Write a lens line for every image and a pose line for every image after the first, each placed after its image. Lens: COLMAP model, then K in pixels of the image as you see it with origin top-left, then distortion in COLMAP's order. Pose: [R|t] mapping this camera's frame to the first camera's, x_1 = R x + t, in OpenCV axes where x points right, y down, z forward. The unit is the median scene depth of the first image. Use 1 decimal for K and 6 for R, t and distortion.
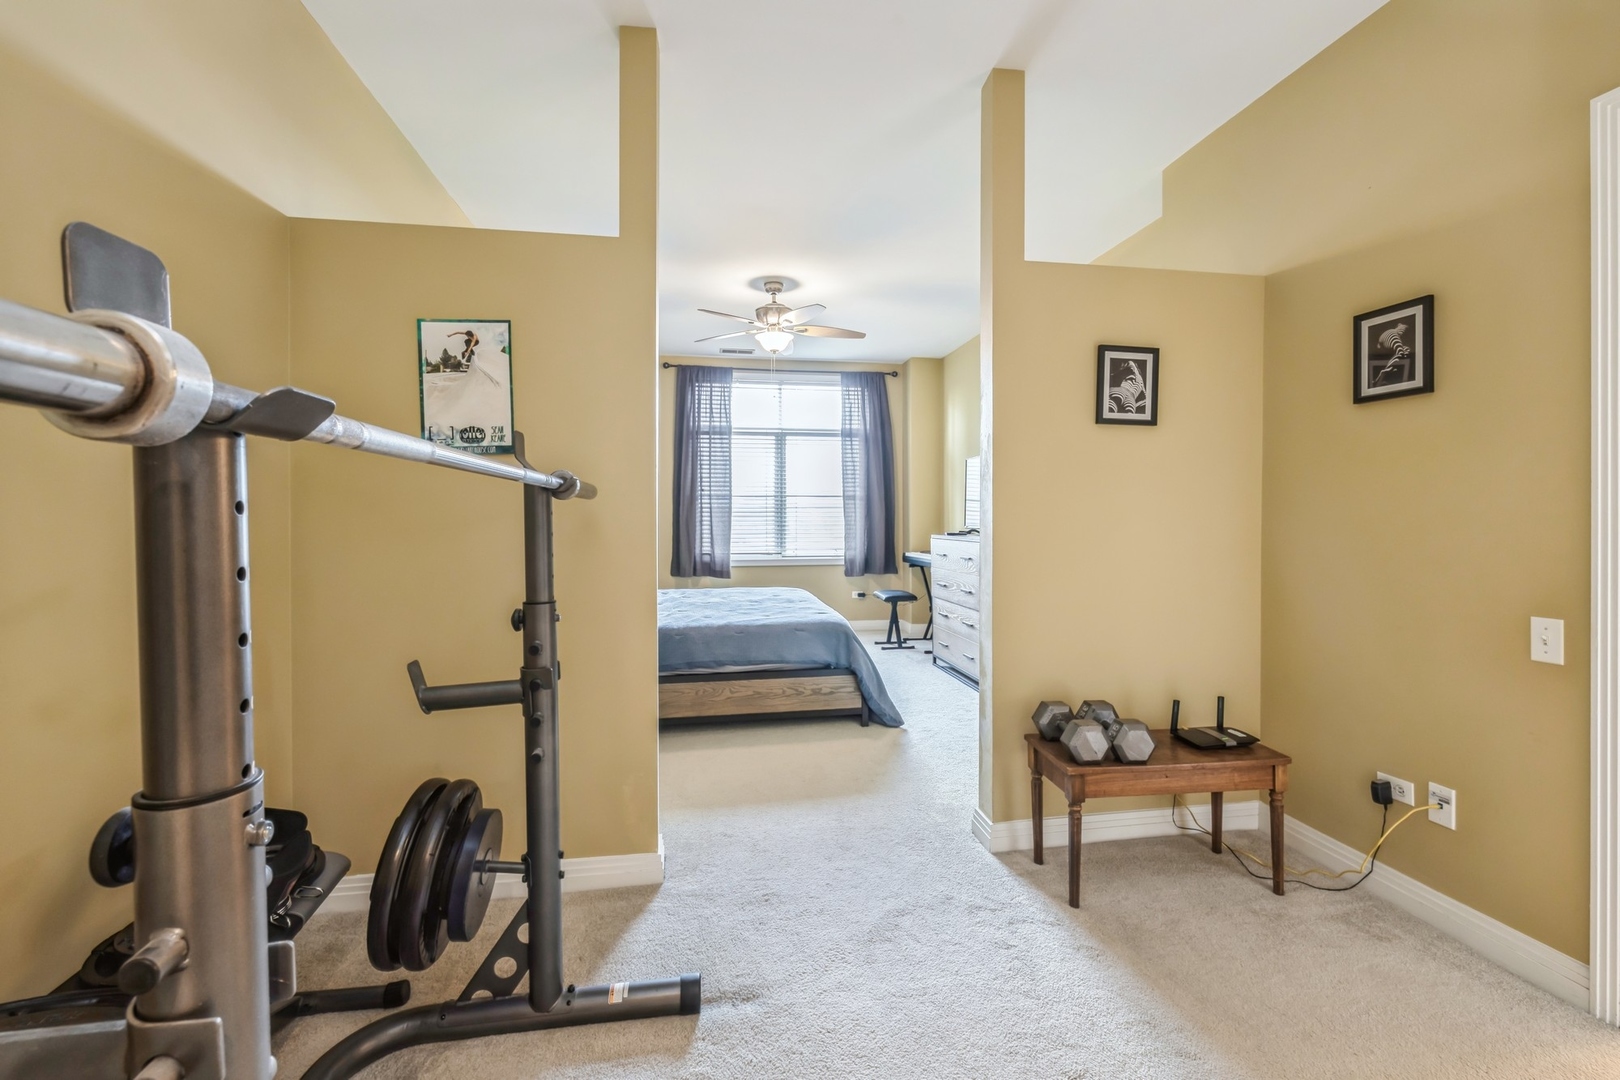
lens RADIAL K [[682.3, 0, 809.6], [0, 682.3, 542.7], [0, 0, 1]] dist [0.009566, -0.000181]
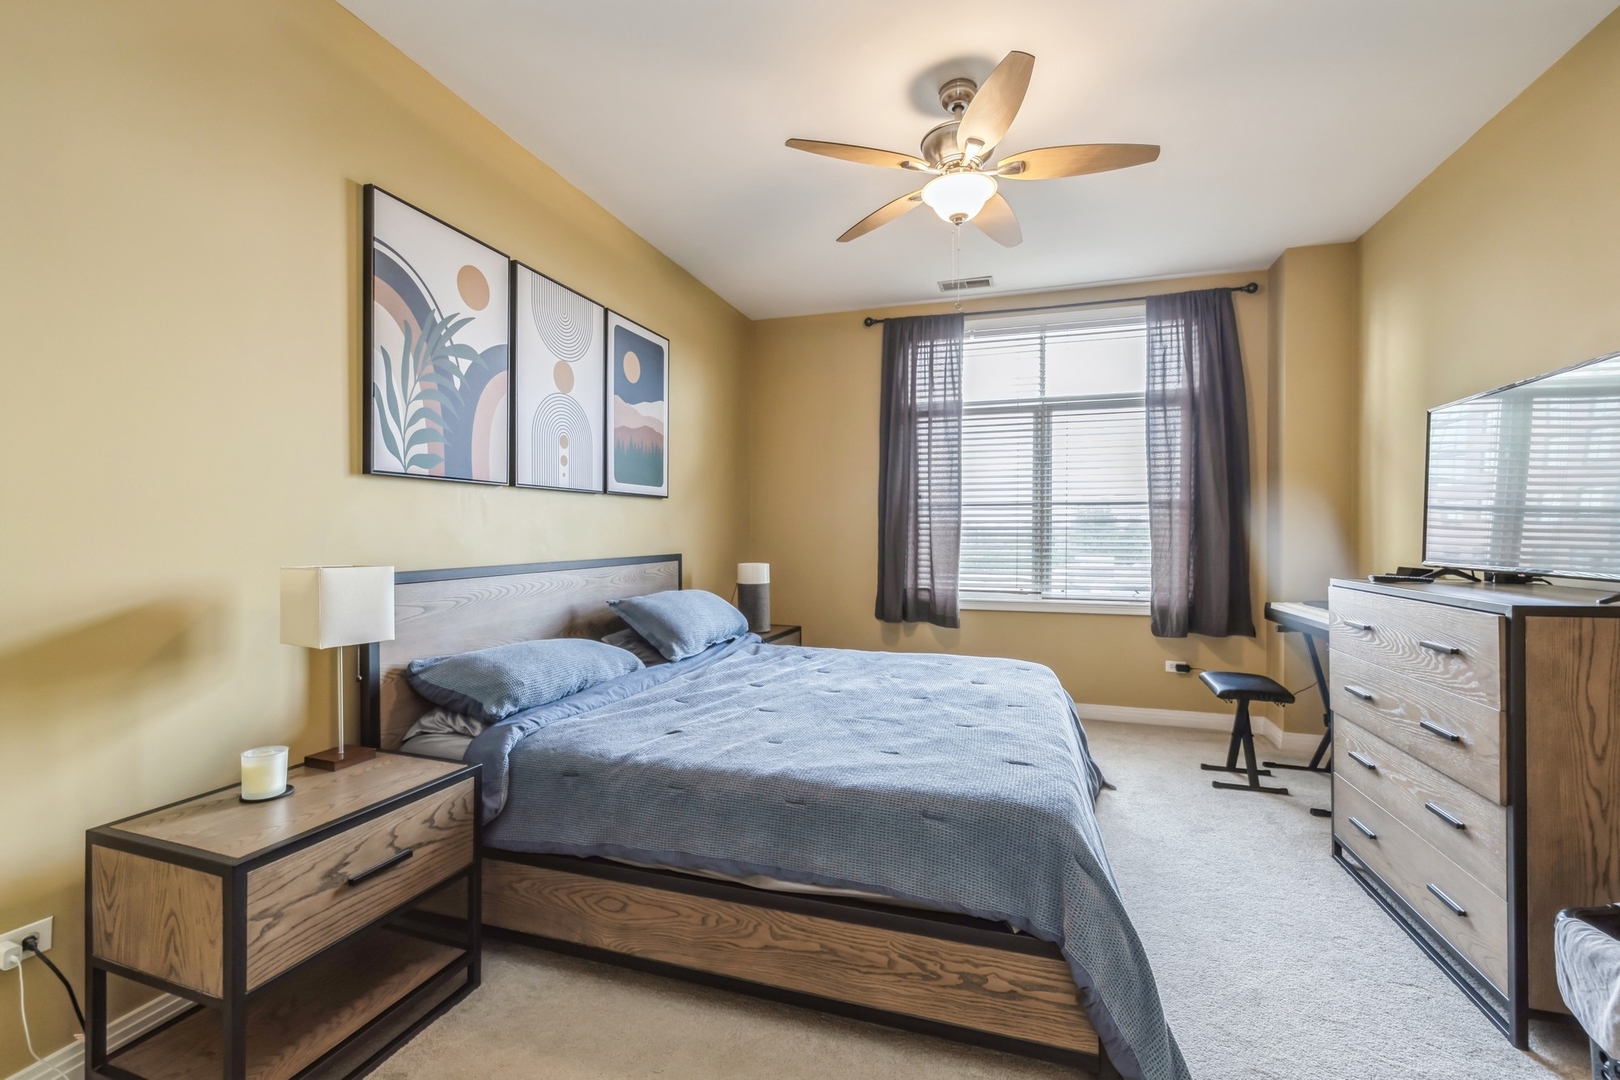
lens RADIAL K [[682.3, 0, 809.6], [0, 682.3, 542.7], [0, 0, 1]] dist [0.009566, -0.000181]
pose [[0.891580, 0.011094, -0.452727, 0.058191], [-0.021671, 0.999600, -0.018182, -0.015800], [0.452344, 0.026022, 0.891464, 0.336103]]
